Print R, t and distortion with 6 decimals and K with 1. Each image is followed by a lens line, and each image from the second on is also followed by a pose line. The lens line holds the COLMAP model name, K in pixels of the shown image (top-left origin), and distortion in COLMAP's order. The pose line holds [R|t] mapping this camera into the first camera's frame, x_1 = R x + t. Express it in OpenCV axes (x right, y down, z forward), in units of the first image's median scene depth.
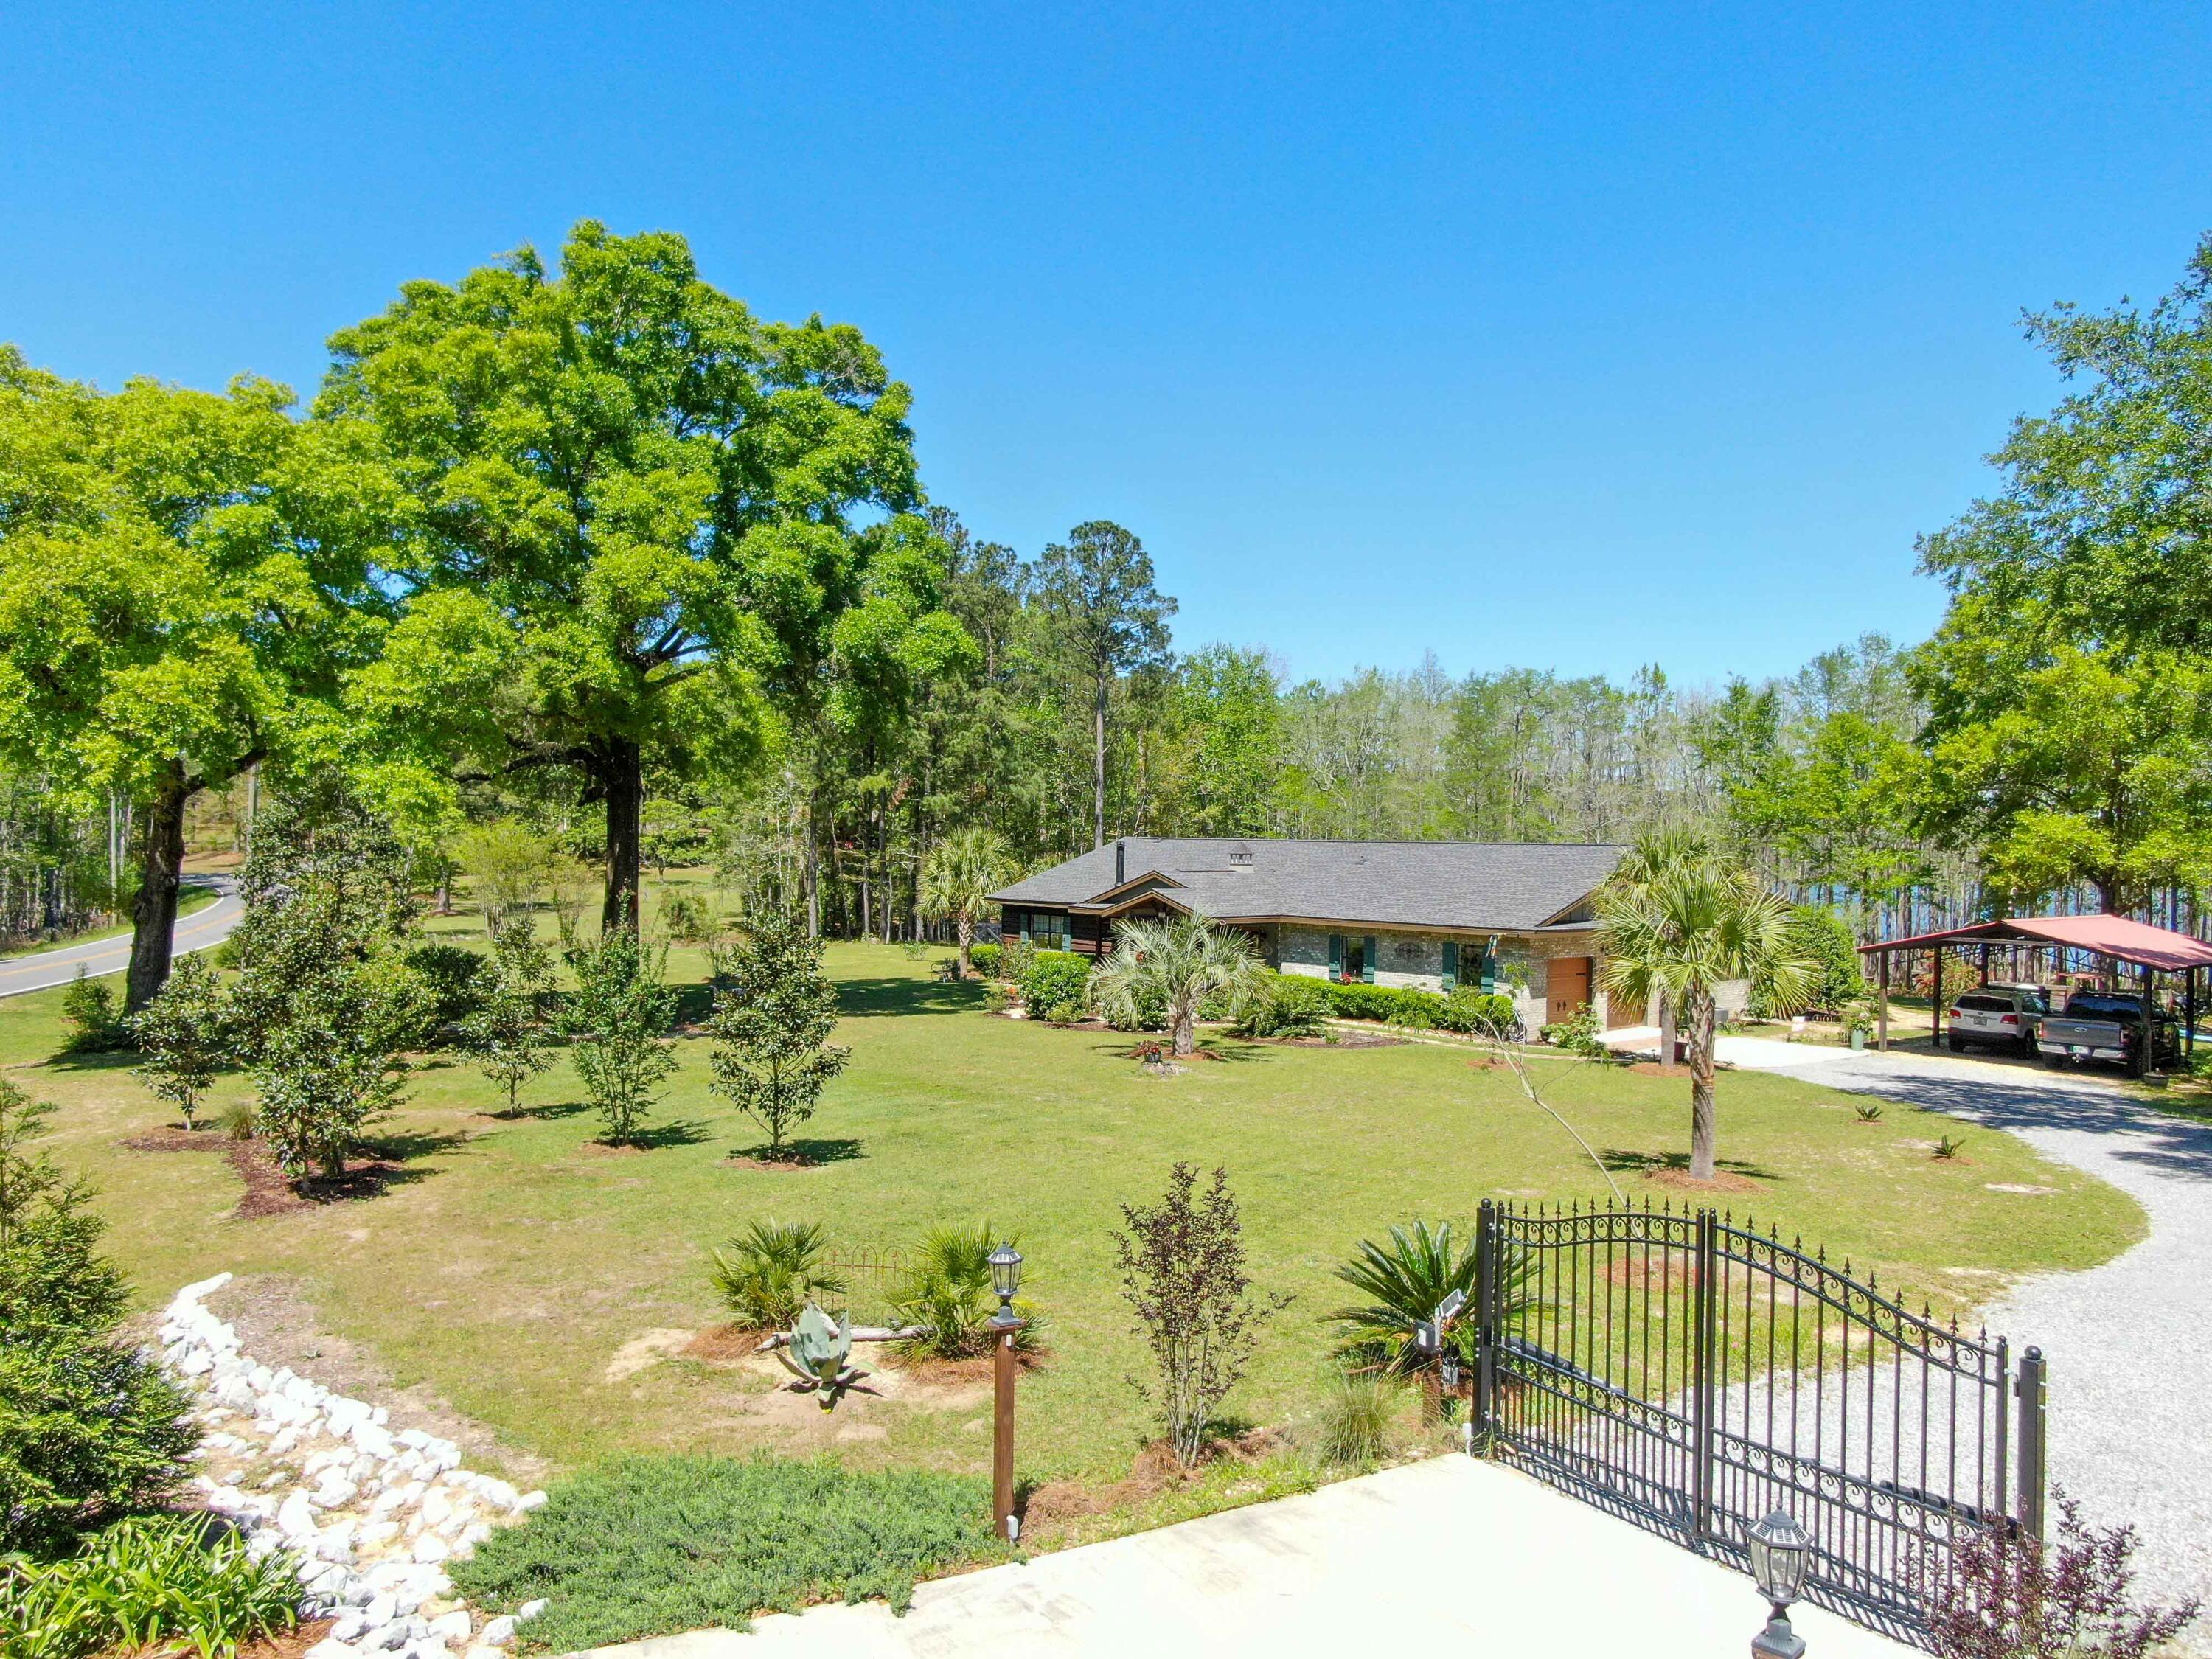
lens RADIAL K [[1590.4, 0, 1105.6], [0, 1590.4, 825.1], [0, 0, 1]] dist [-0.026868, 0.015638]
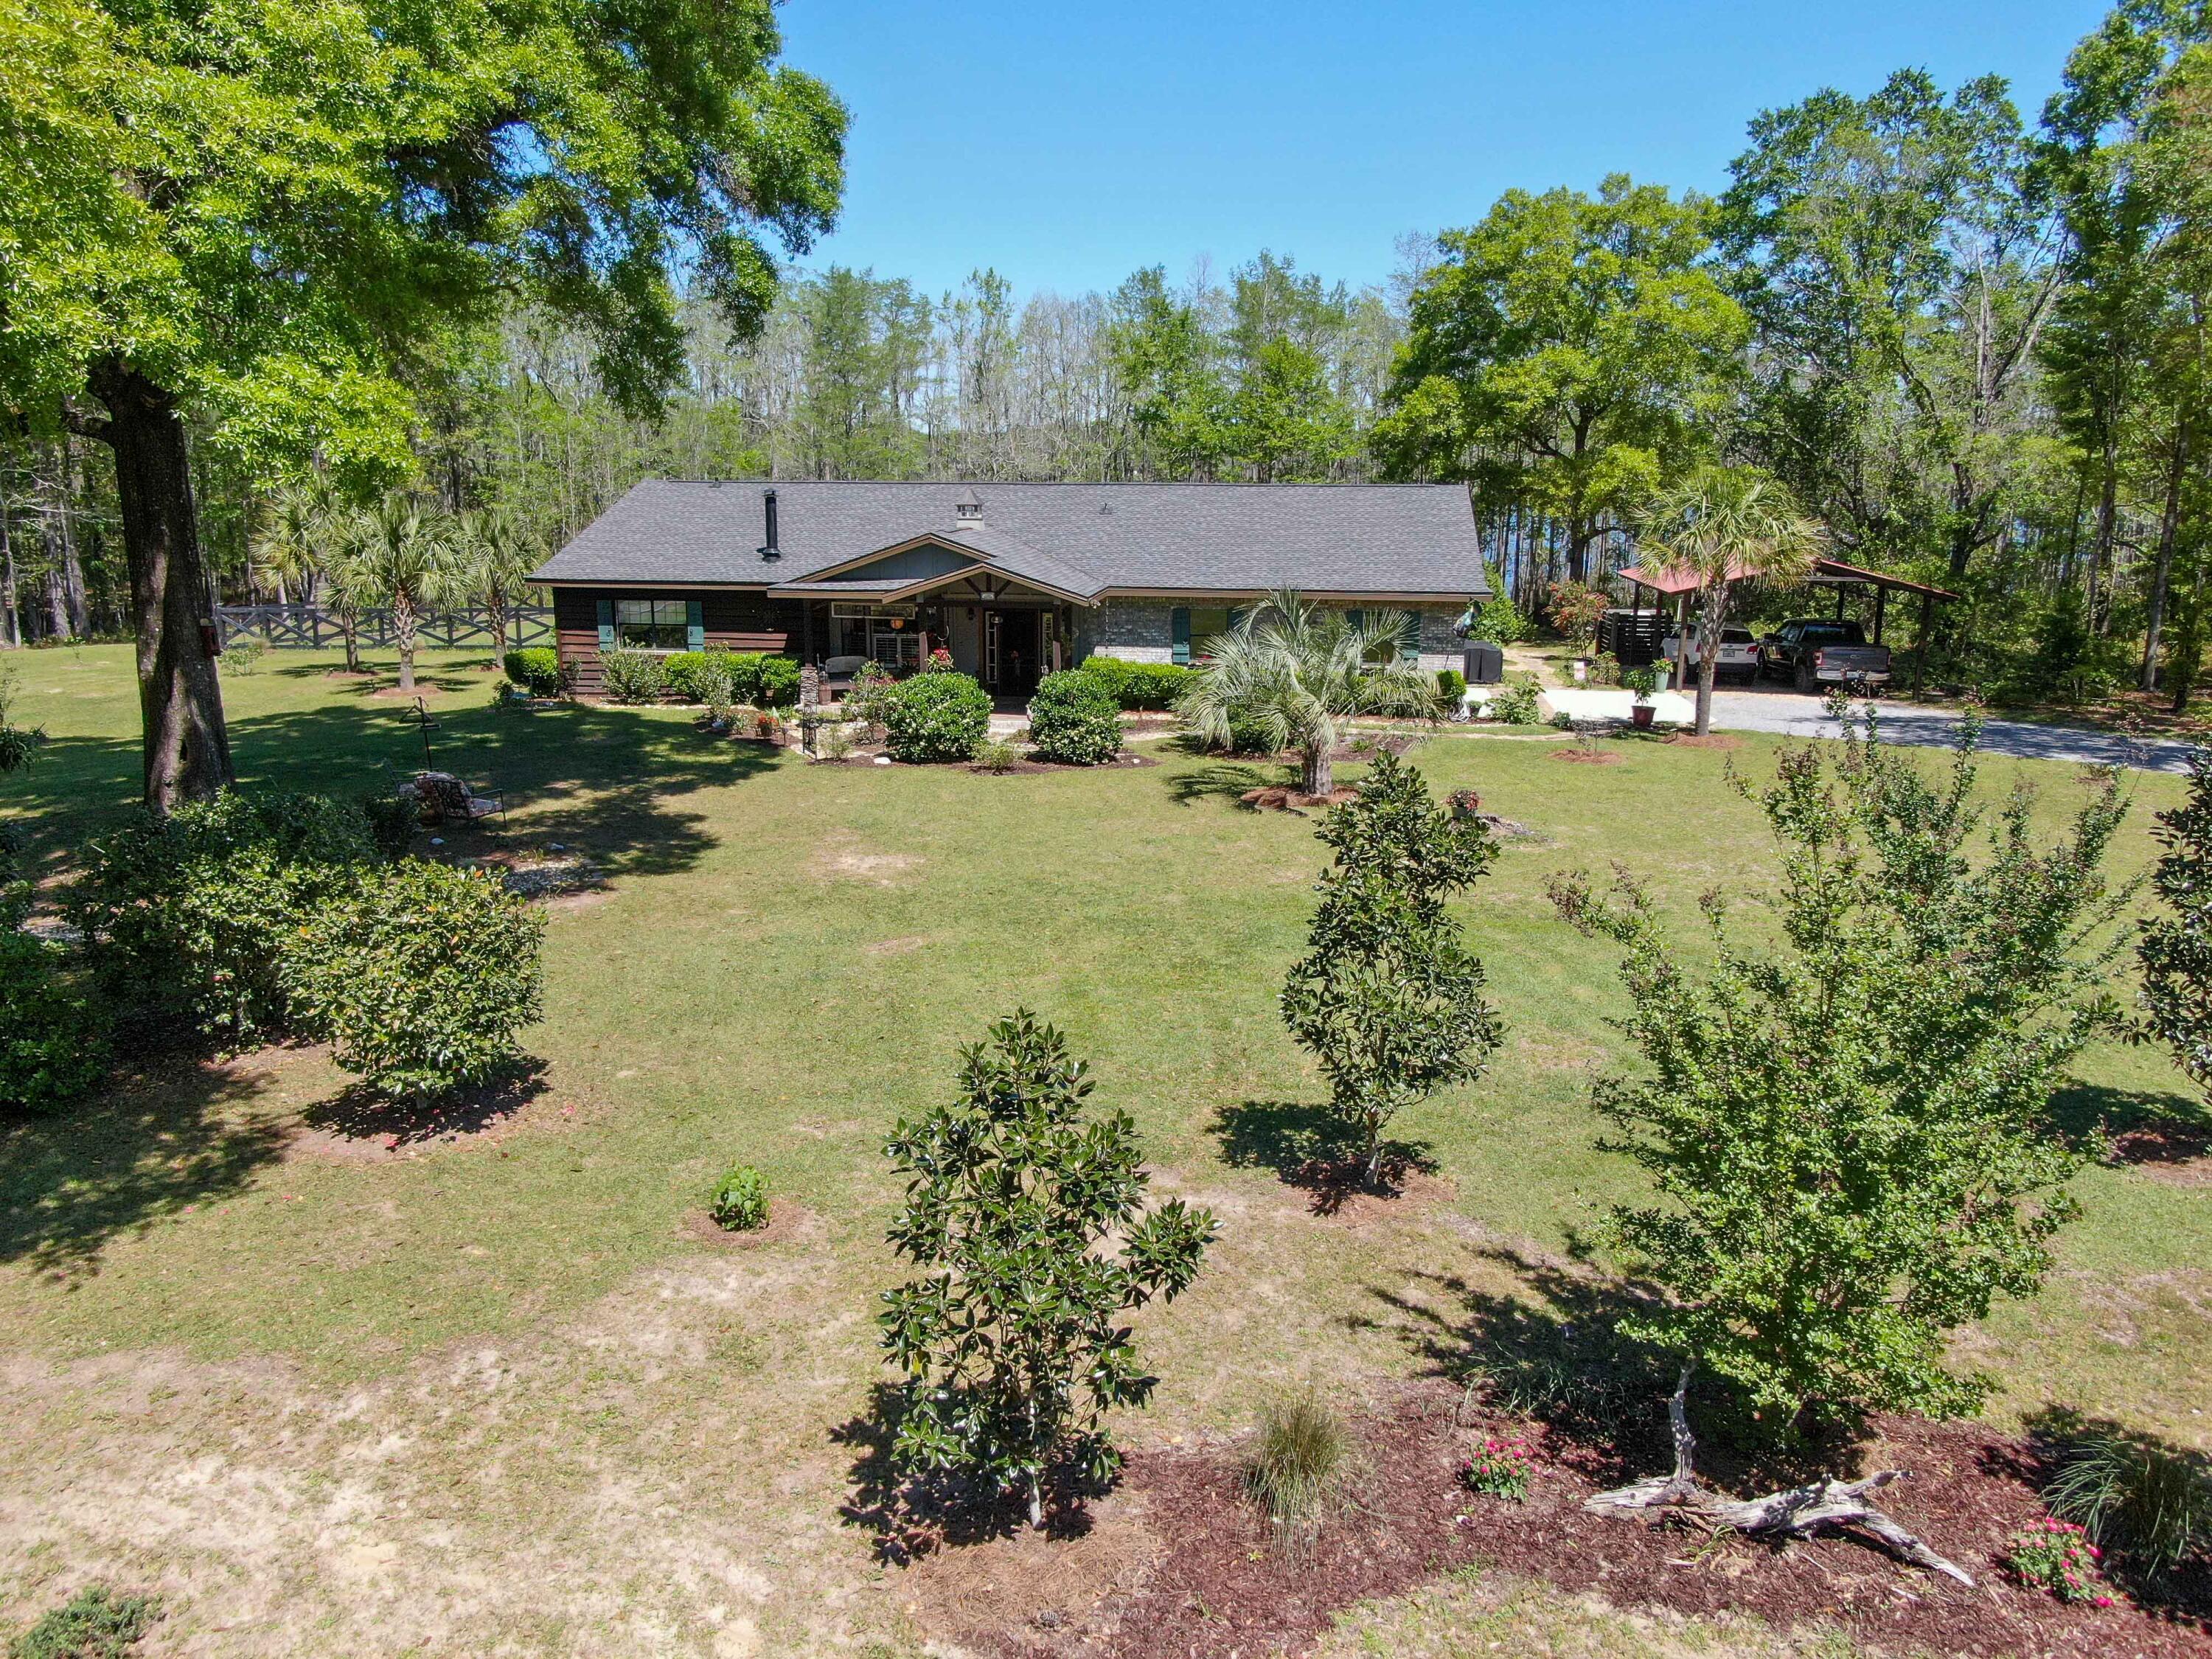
lens RADIAL K [[1590.4, 0, 1106.3], [0, 1590.4, 832.1], [0, 0, 1]] dist [-0.026868, 0.015638]
pose [[0.811286, -0.147828, 0.565651, -0.341645], [0.009189, 0.970610, 0.240481, -0.011735], [-0.584577, -0.189901, 0.788801, 0.384441]]
